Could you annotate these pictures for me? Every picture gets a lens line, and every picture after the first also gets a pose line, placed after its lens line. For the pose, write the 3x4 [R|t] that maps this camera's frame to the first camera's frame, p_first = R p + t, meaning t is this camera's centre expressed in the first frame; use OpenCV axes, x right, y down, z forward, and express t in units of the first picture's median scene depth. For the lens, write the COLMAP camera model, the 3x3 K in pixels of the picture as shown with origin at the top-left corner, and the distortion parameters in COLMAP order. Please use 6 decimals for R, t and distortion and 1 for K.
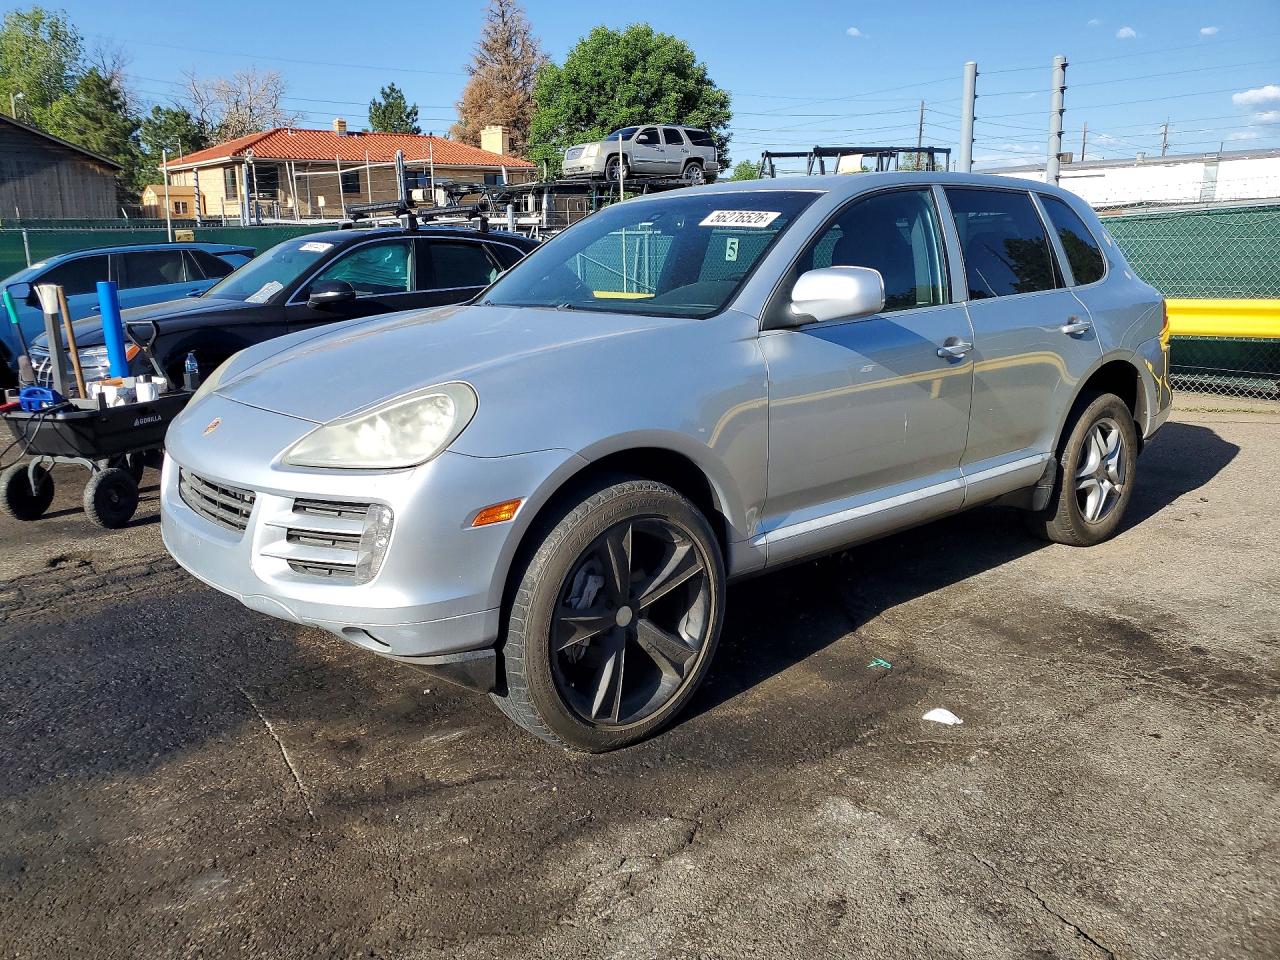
lens RADIAL K [[996.5, 0, 595.9], [0, 996.5, 478.3], [0, 0, 1]] dist [0.025939, -0.007163]
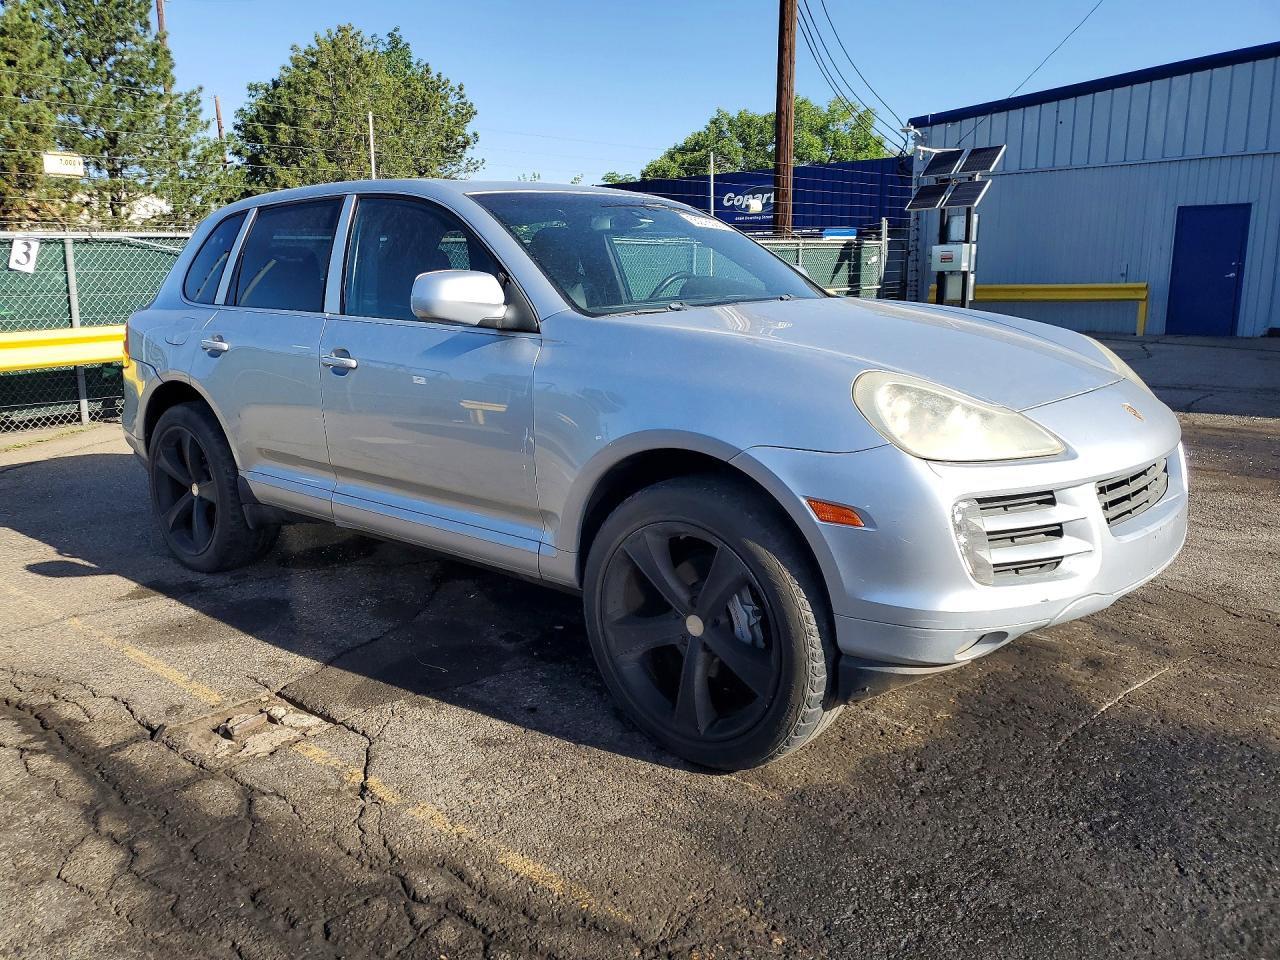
lens RADIAL K [[973.1, 0, 640.0], [0, 973.1, 480.0], [0, 0, 1]] dist [0.034383, 0.000886]
pose [[-0.174932, -0.187659, 0.966531, -0.115775], [0.241624, 0.943466, 0.226912, -0.029964], [-0.954472, 0.273231, -0.119699, 0.151653]]
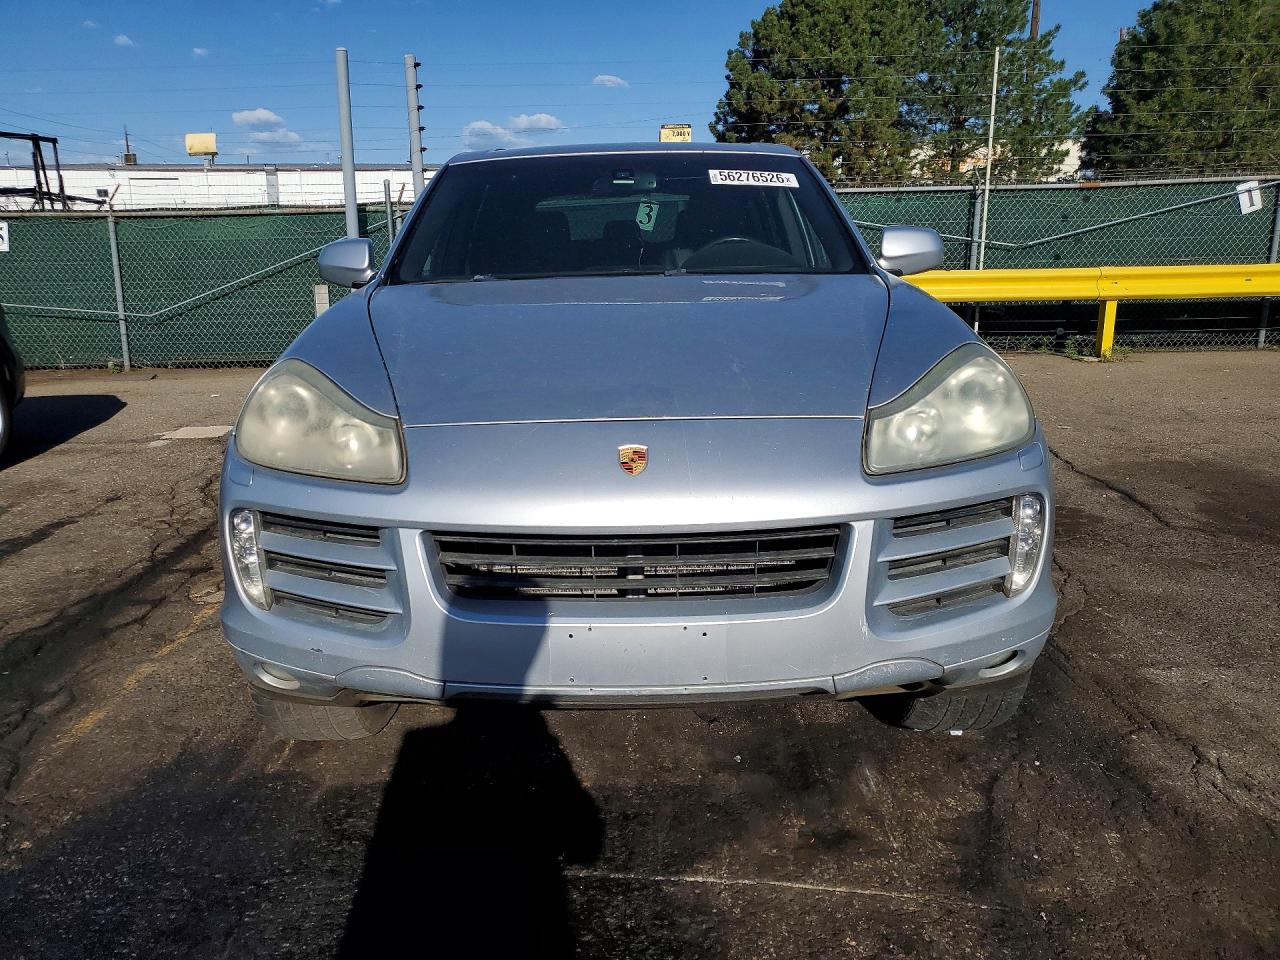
lens RADIAL K [[996.5, 0, 595.9], [0, 996.5, 478.3], [0, 0, 1]] dist [0.025939, -0.007163]
pose [[0.629957, -0.178113, 0.755930, -0.085620], [0.181194, 0.980192, 0.079955, -0.009308], [-0.755197, 0.086602, 0.649752, 0.059289]]
